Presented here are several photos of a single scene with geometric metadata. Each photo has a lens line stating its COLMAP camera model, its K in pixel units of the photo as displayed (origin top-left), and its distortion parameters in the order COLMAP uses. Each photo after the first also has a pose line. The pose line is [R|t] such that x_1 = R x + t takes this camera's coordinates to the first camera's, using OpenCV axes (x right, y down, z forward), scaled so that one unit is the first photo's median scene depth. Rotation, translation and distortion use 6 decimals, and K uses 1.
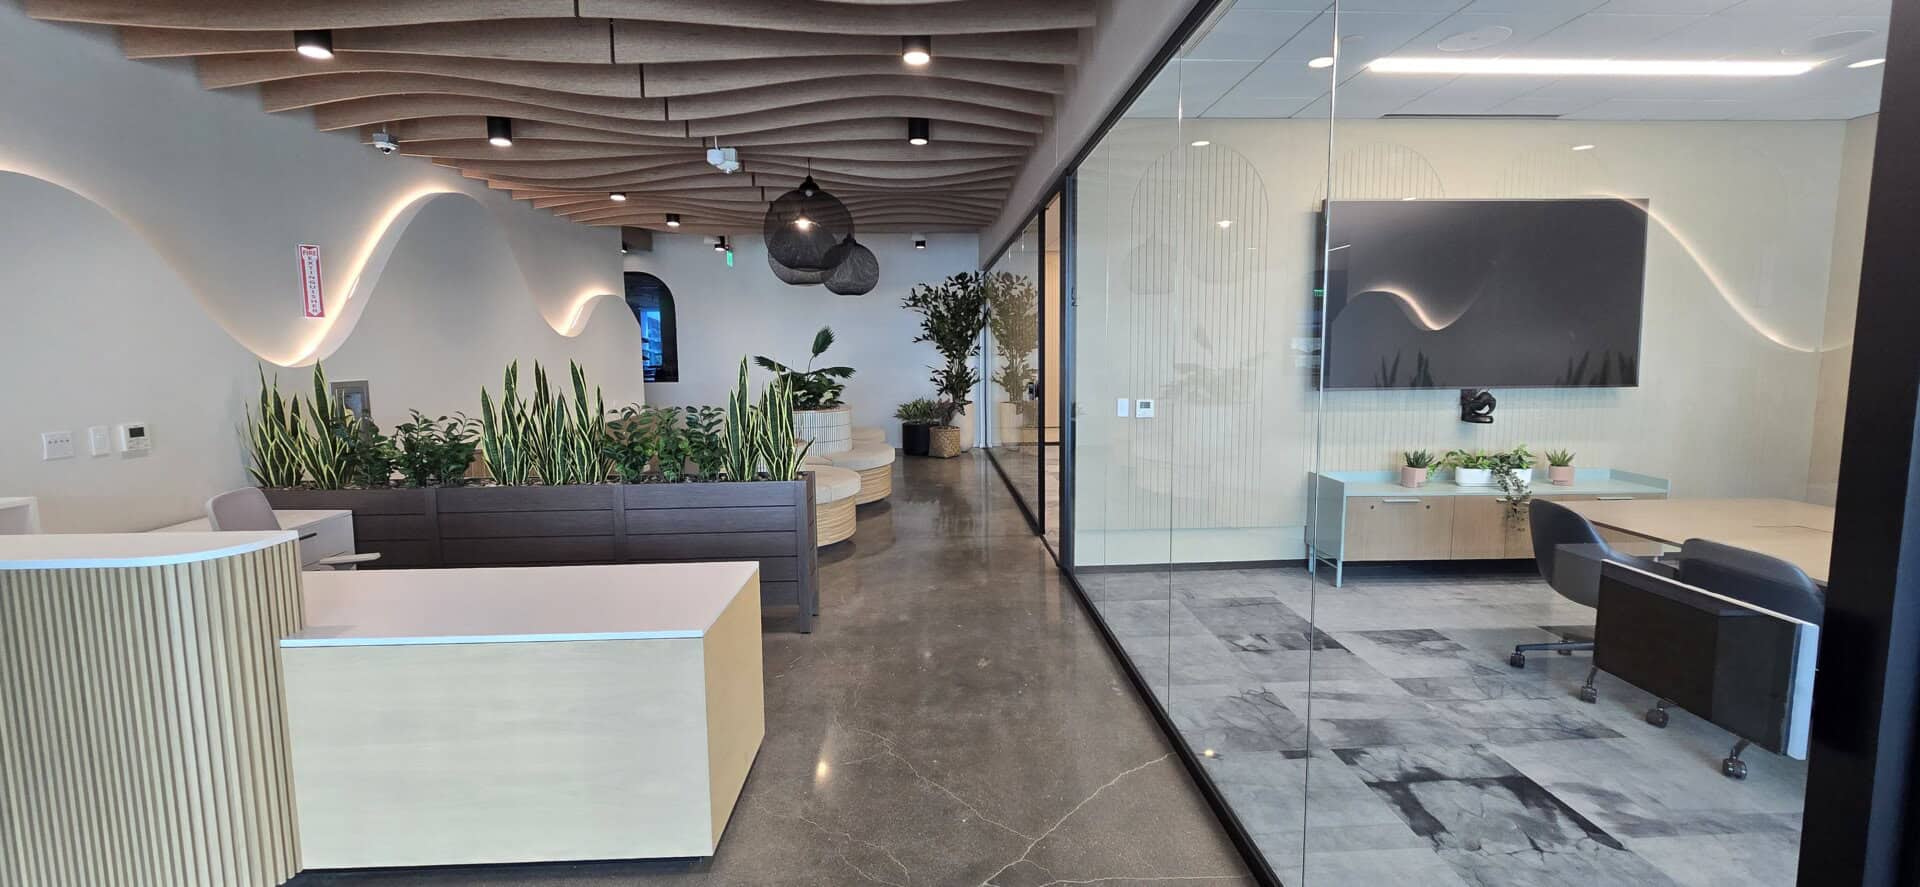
lens RADIAL K [[779.5, 0, 953.1], [0, 779.5, 436.2], [0, 0, 1]] dist [-0.006491, 0.001111]
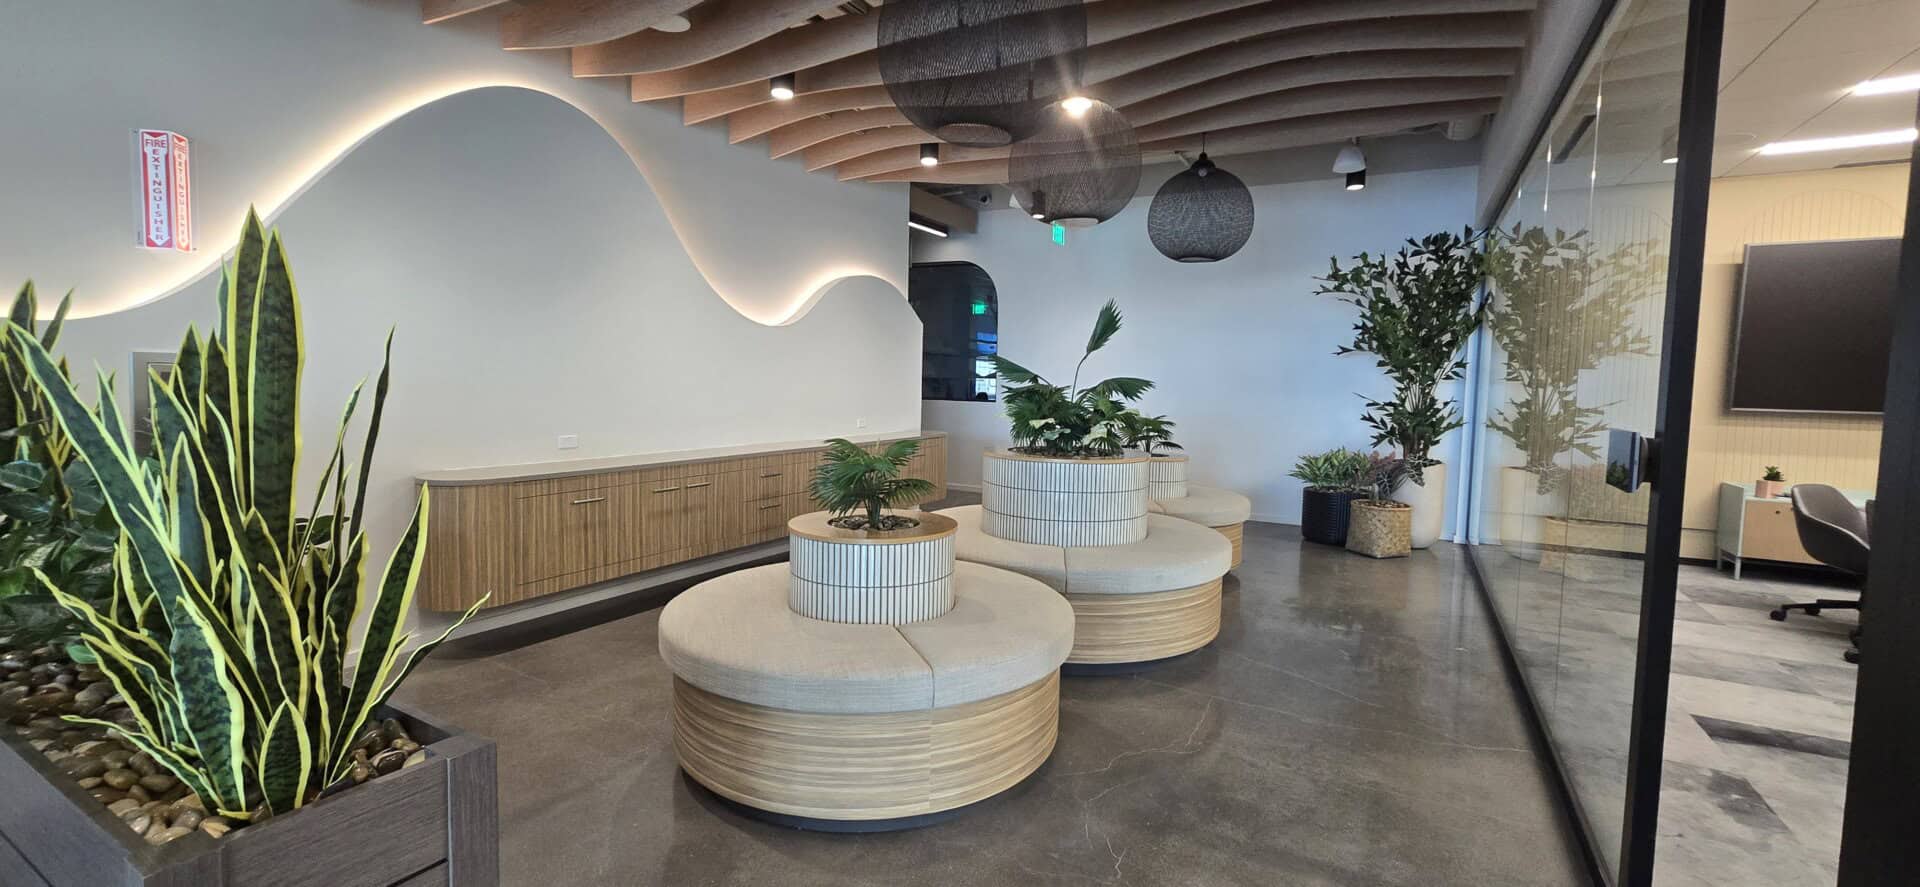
lens RADIAL K [[779.5, 0, 966.2], [0, 779.5, 432.3], [0, 0, 1]] dist [-0.006491, 0.001111]
pose [[0.849746, 0.067957, -0.522795, 0.025406], [-0.091870, 0.995572, -0.019912, -0.023537], [0.519126, 0.064950, 0.852226, 0.360404]]
